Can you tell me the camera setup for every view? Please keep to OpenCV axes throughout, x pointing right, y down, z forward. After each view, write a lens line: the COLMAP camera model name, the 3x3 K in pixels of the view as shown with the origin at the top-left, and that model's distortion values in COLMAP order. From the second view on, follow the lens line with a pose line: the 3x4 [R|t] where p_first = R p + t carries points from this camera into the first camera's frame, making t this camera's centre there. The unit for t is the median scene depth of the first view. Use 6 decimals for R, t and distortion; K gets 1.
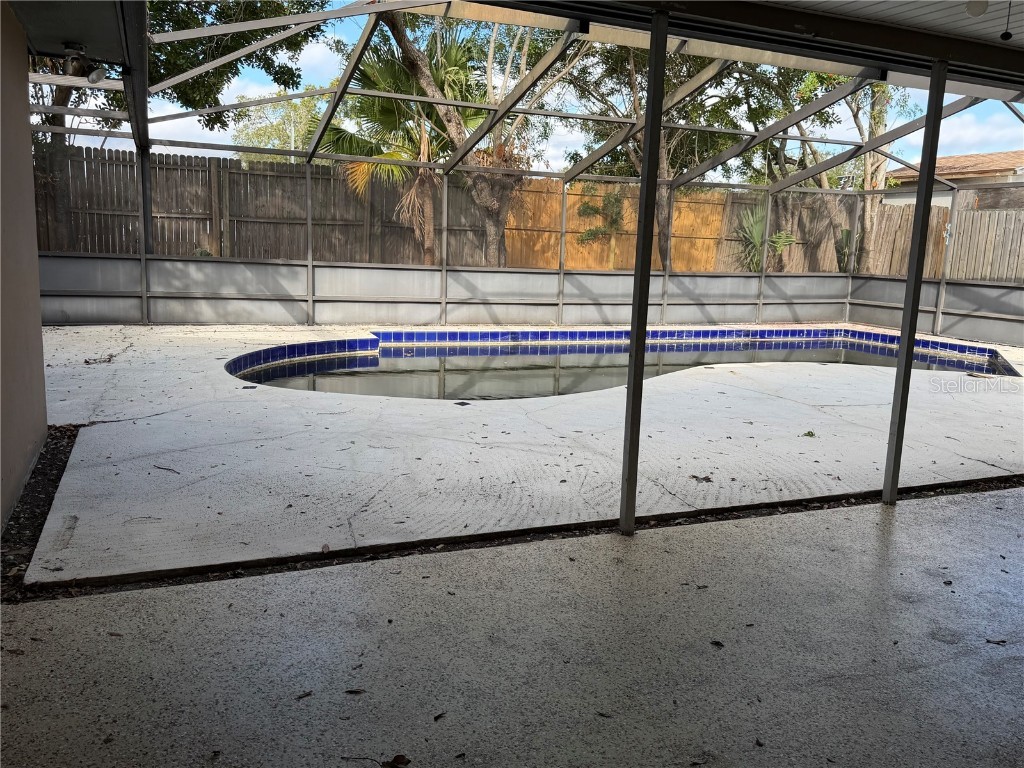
lens RADIAL K [[827.5, 0, 511.2], [0, 827.5, 396.0], [0, 0, 1]] dist [0.055164, -0.081551]
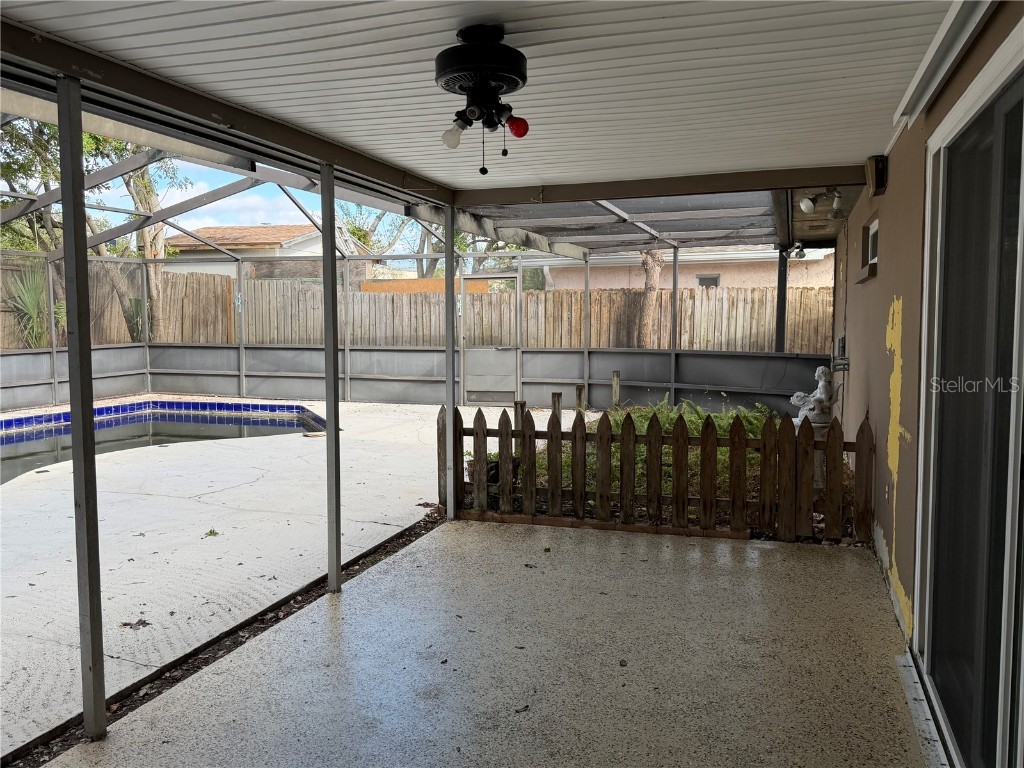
lens RADIAL K [[827.5, 0, 512.8], [0, 827.5, 387.3], [0, 0, 1]] dist [0.055164, -0.081551]
pose [[0.664757, -0.101247, 0.740167, -0.041356], [0.159000, 0.987248, -0.007755, -0.024765], [-0.729943, 0.122842, 0.672378, 0.050281]]
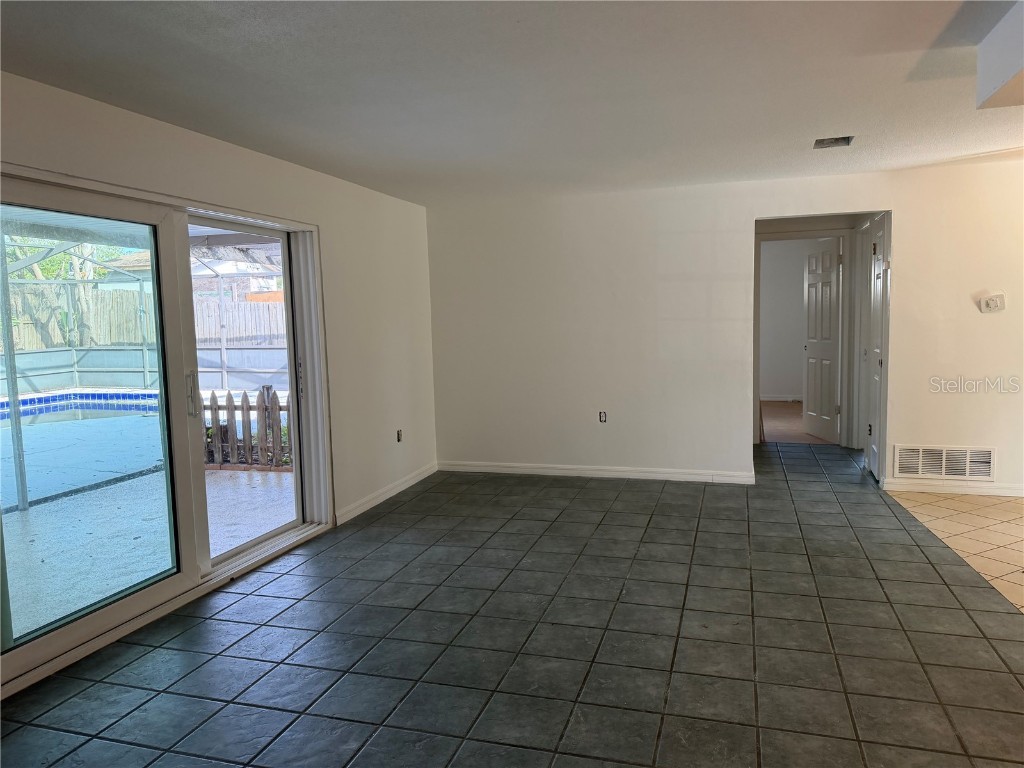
lens RADIAL K [[727.6, 0, 510.2], [0, 727.6, 359.9], [0, 0, 1]] dist [0.047601, -0.045219]
pose [[0.654093, -0.103292, 0.749328, 0.021030], [0.184429, 0.982514, -0.025554, 0.020163], [-0.733586, 0.154913, 0.661705, -0.212057]]
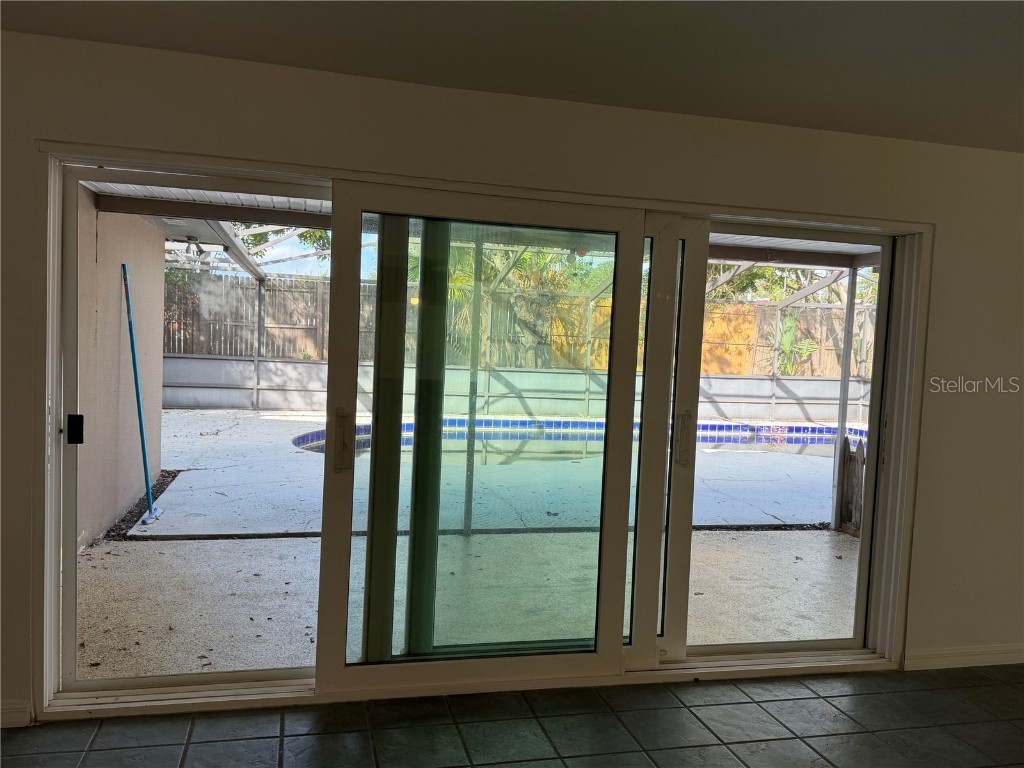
lens RADIAL K [[827.5, 0, 517.3], [0, 827.5, 378.8], [0, 0, 1]] dist [0.055164, -0.081551]
pose [[0.988601, 0.014335, -0.149873, 0.146597], [-0.034231, 0.990787, -0.131029, 0.020722], [0.146614, 0.134666, 0.979984, -0.200281]]
